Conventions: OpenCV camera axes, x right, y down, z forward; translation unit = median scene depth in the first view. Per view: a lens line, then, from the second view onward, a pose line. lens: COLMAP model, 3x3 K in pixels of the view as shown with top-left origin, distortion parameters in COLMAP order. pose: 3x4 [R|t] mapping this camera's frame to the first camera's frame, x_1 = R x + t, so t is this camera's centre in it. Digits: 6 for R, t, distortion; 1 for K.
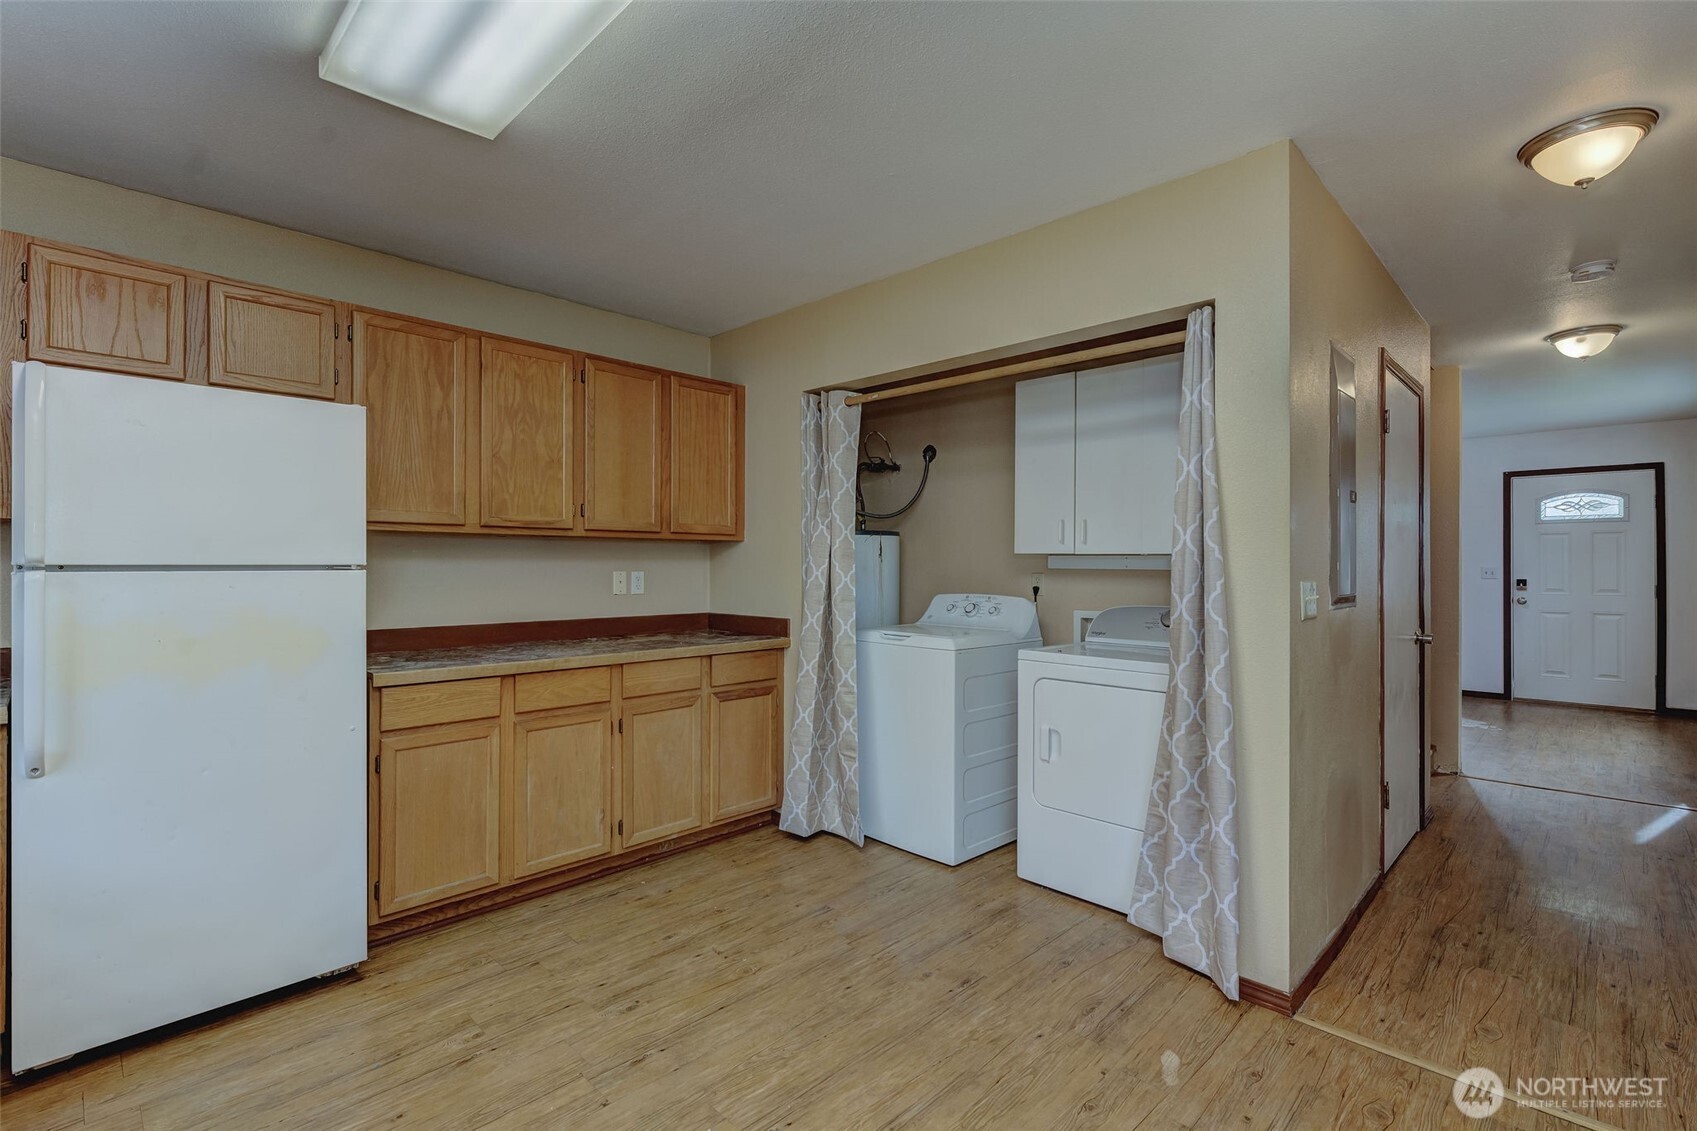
lens RADIAL K [[744.6, 0, 902.7], [0, 744.6, 566.9], [0, 0, 1]] dist [0.002528, -0.000634]
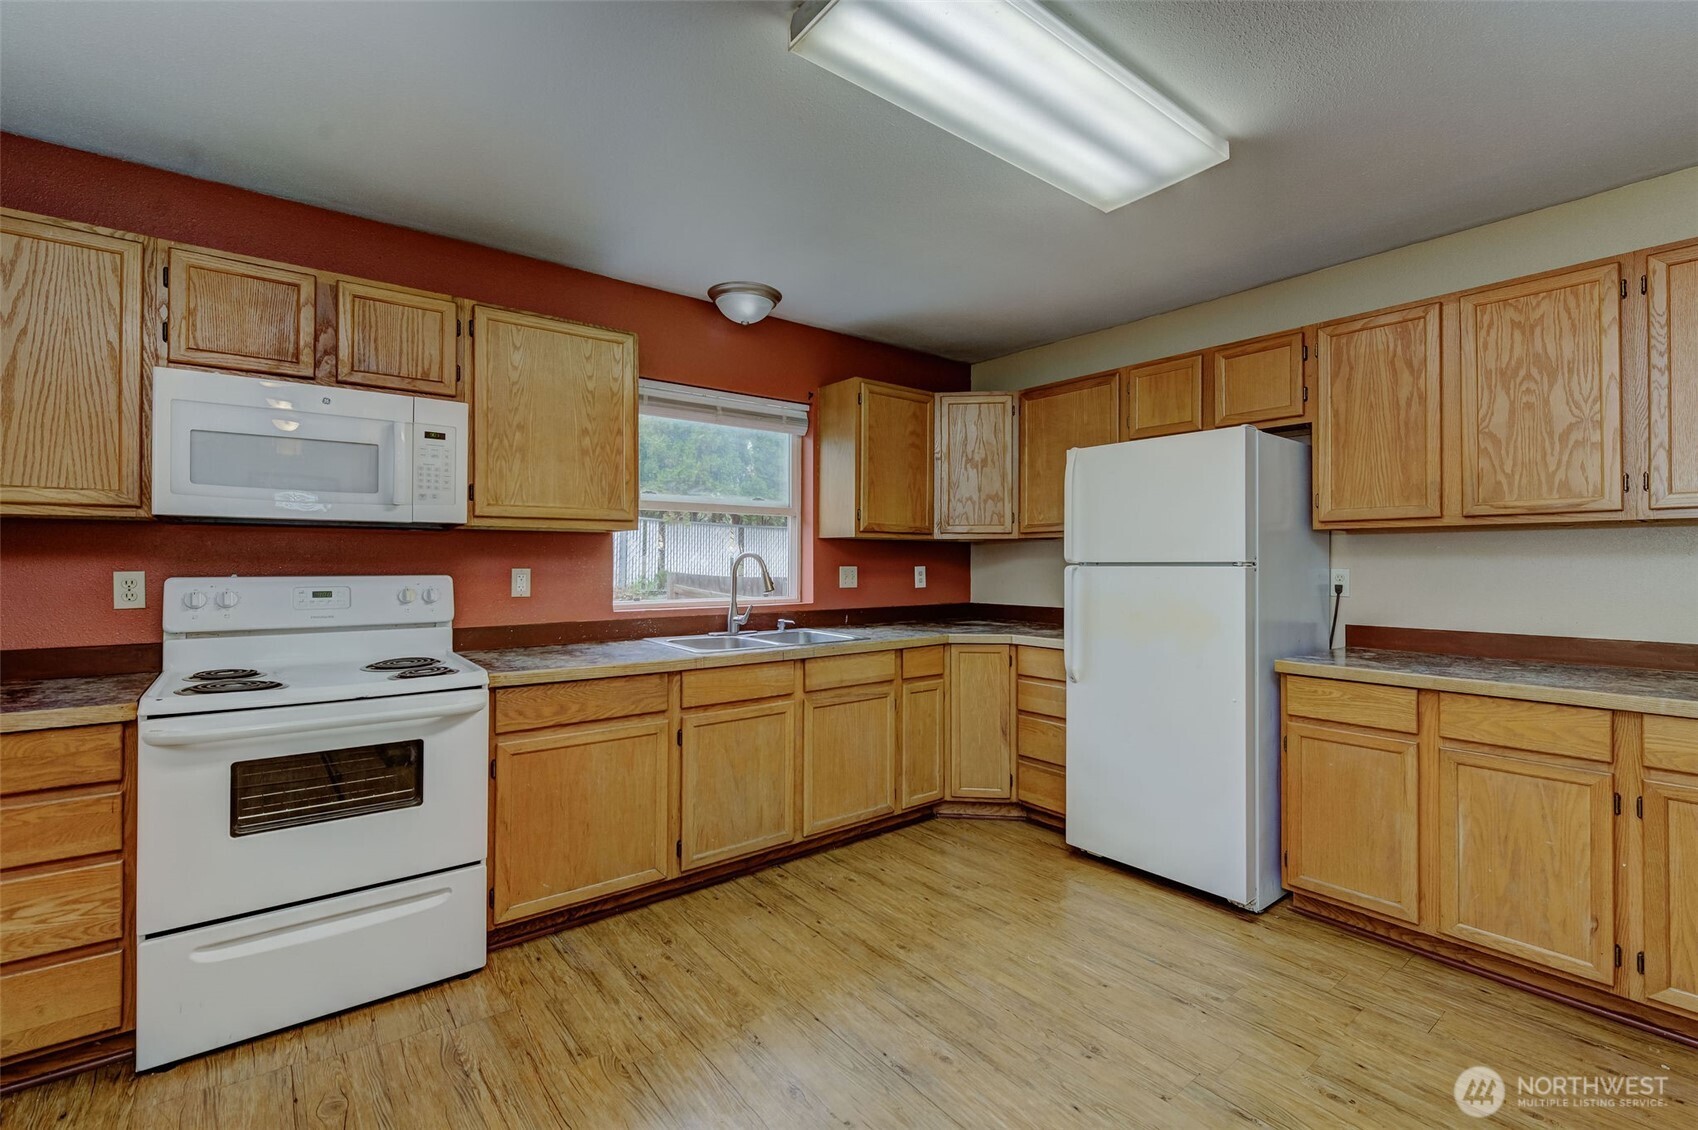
lens RADIAL K [[745.1, 0, 855.1], [0, 745.1, 564.2], [0, 0, 1]] dist [0.002528, -0.000634]
pose [[-0.136916, 0.000231, -0.990583, 0.389642], [-0.003793, 0.999993, 0.000757, 0.001604], [0.990575, 0.003861, -0.136914, 0.431285]]
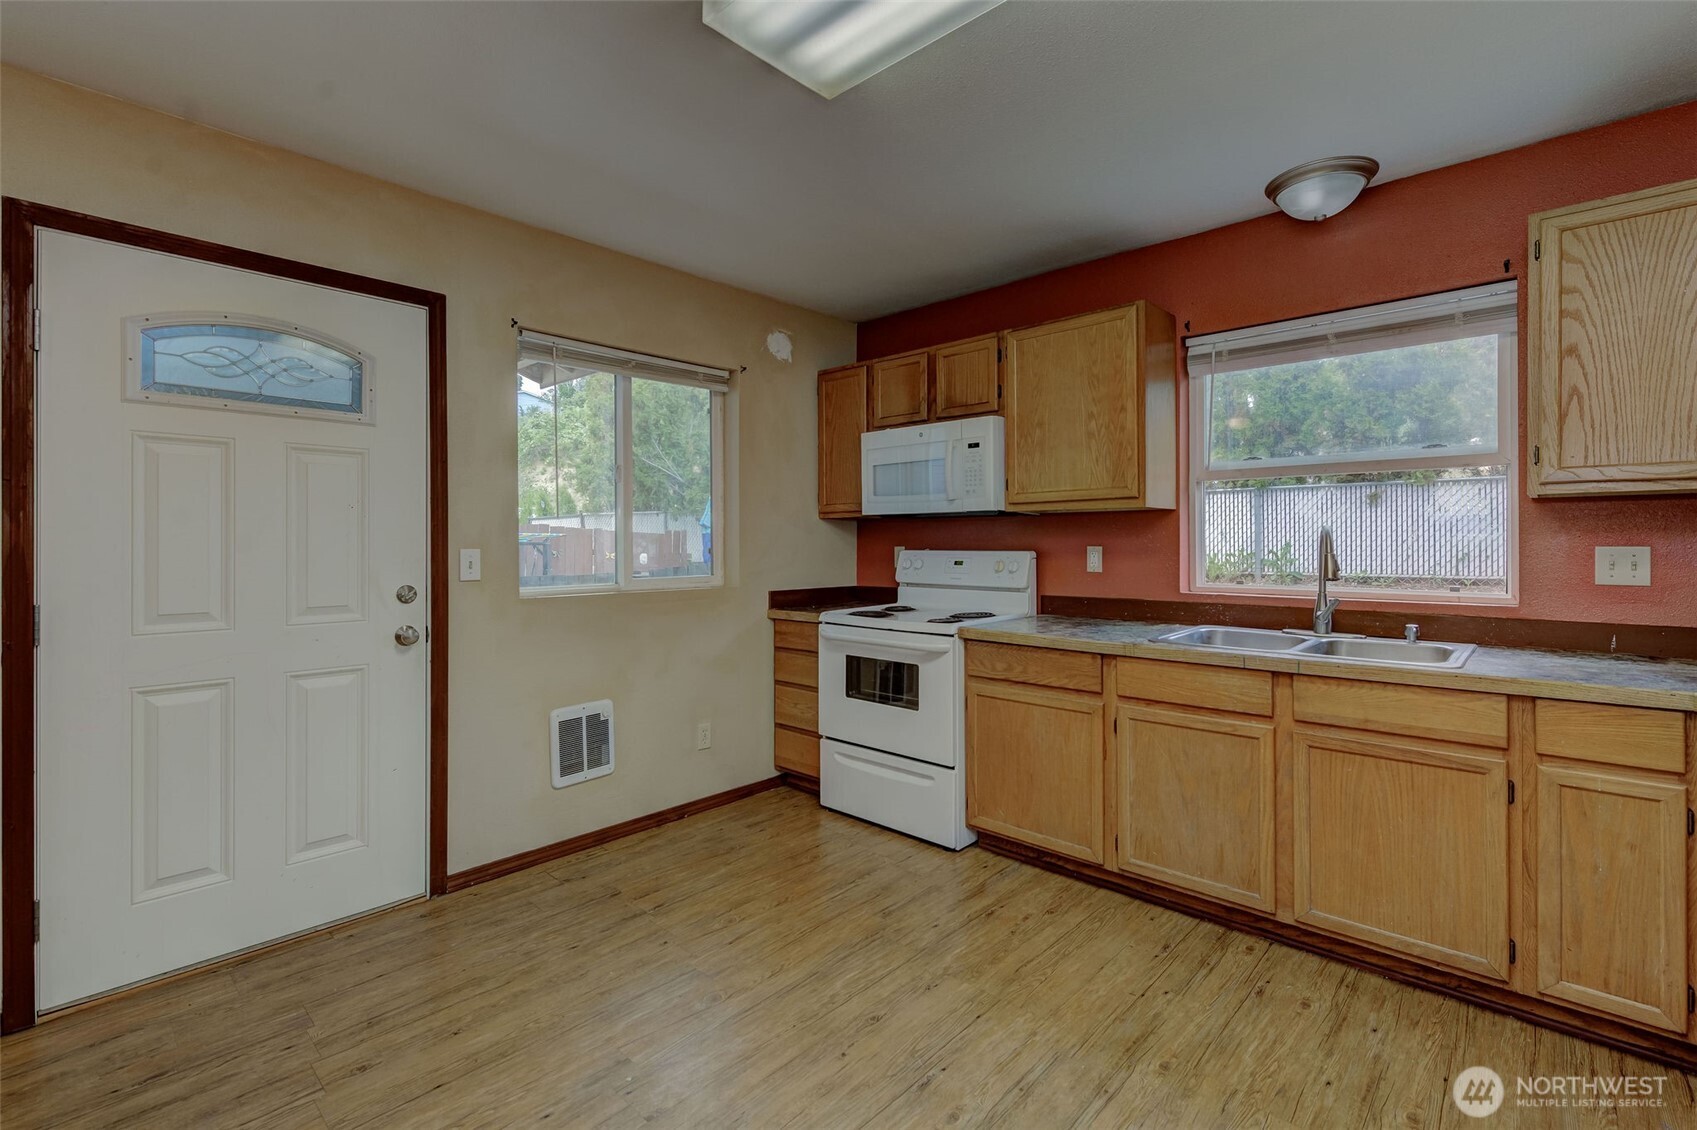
lens RADIAL K [[752.9, 0, 838.1], [0, 752.9, 552.9], [0, 0, 1]] dist [0.006008, 0.000127]
pose [[-0.999947, 0.001549, -0.010207, -0.190323], [0.001372, 0.999849, 0.017346, -0.000611], [0.010232, 0.017331, -0.999797, 0.997131]]
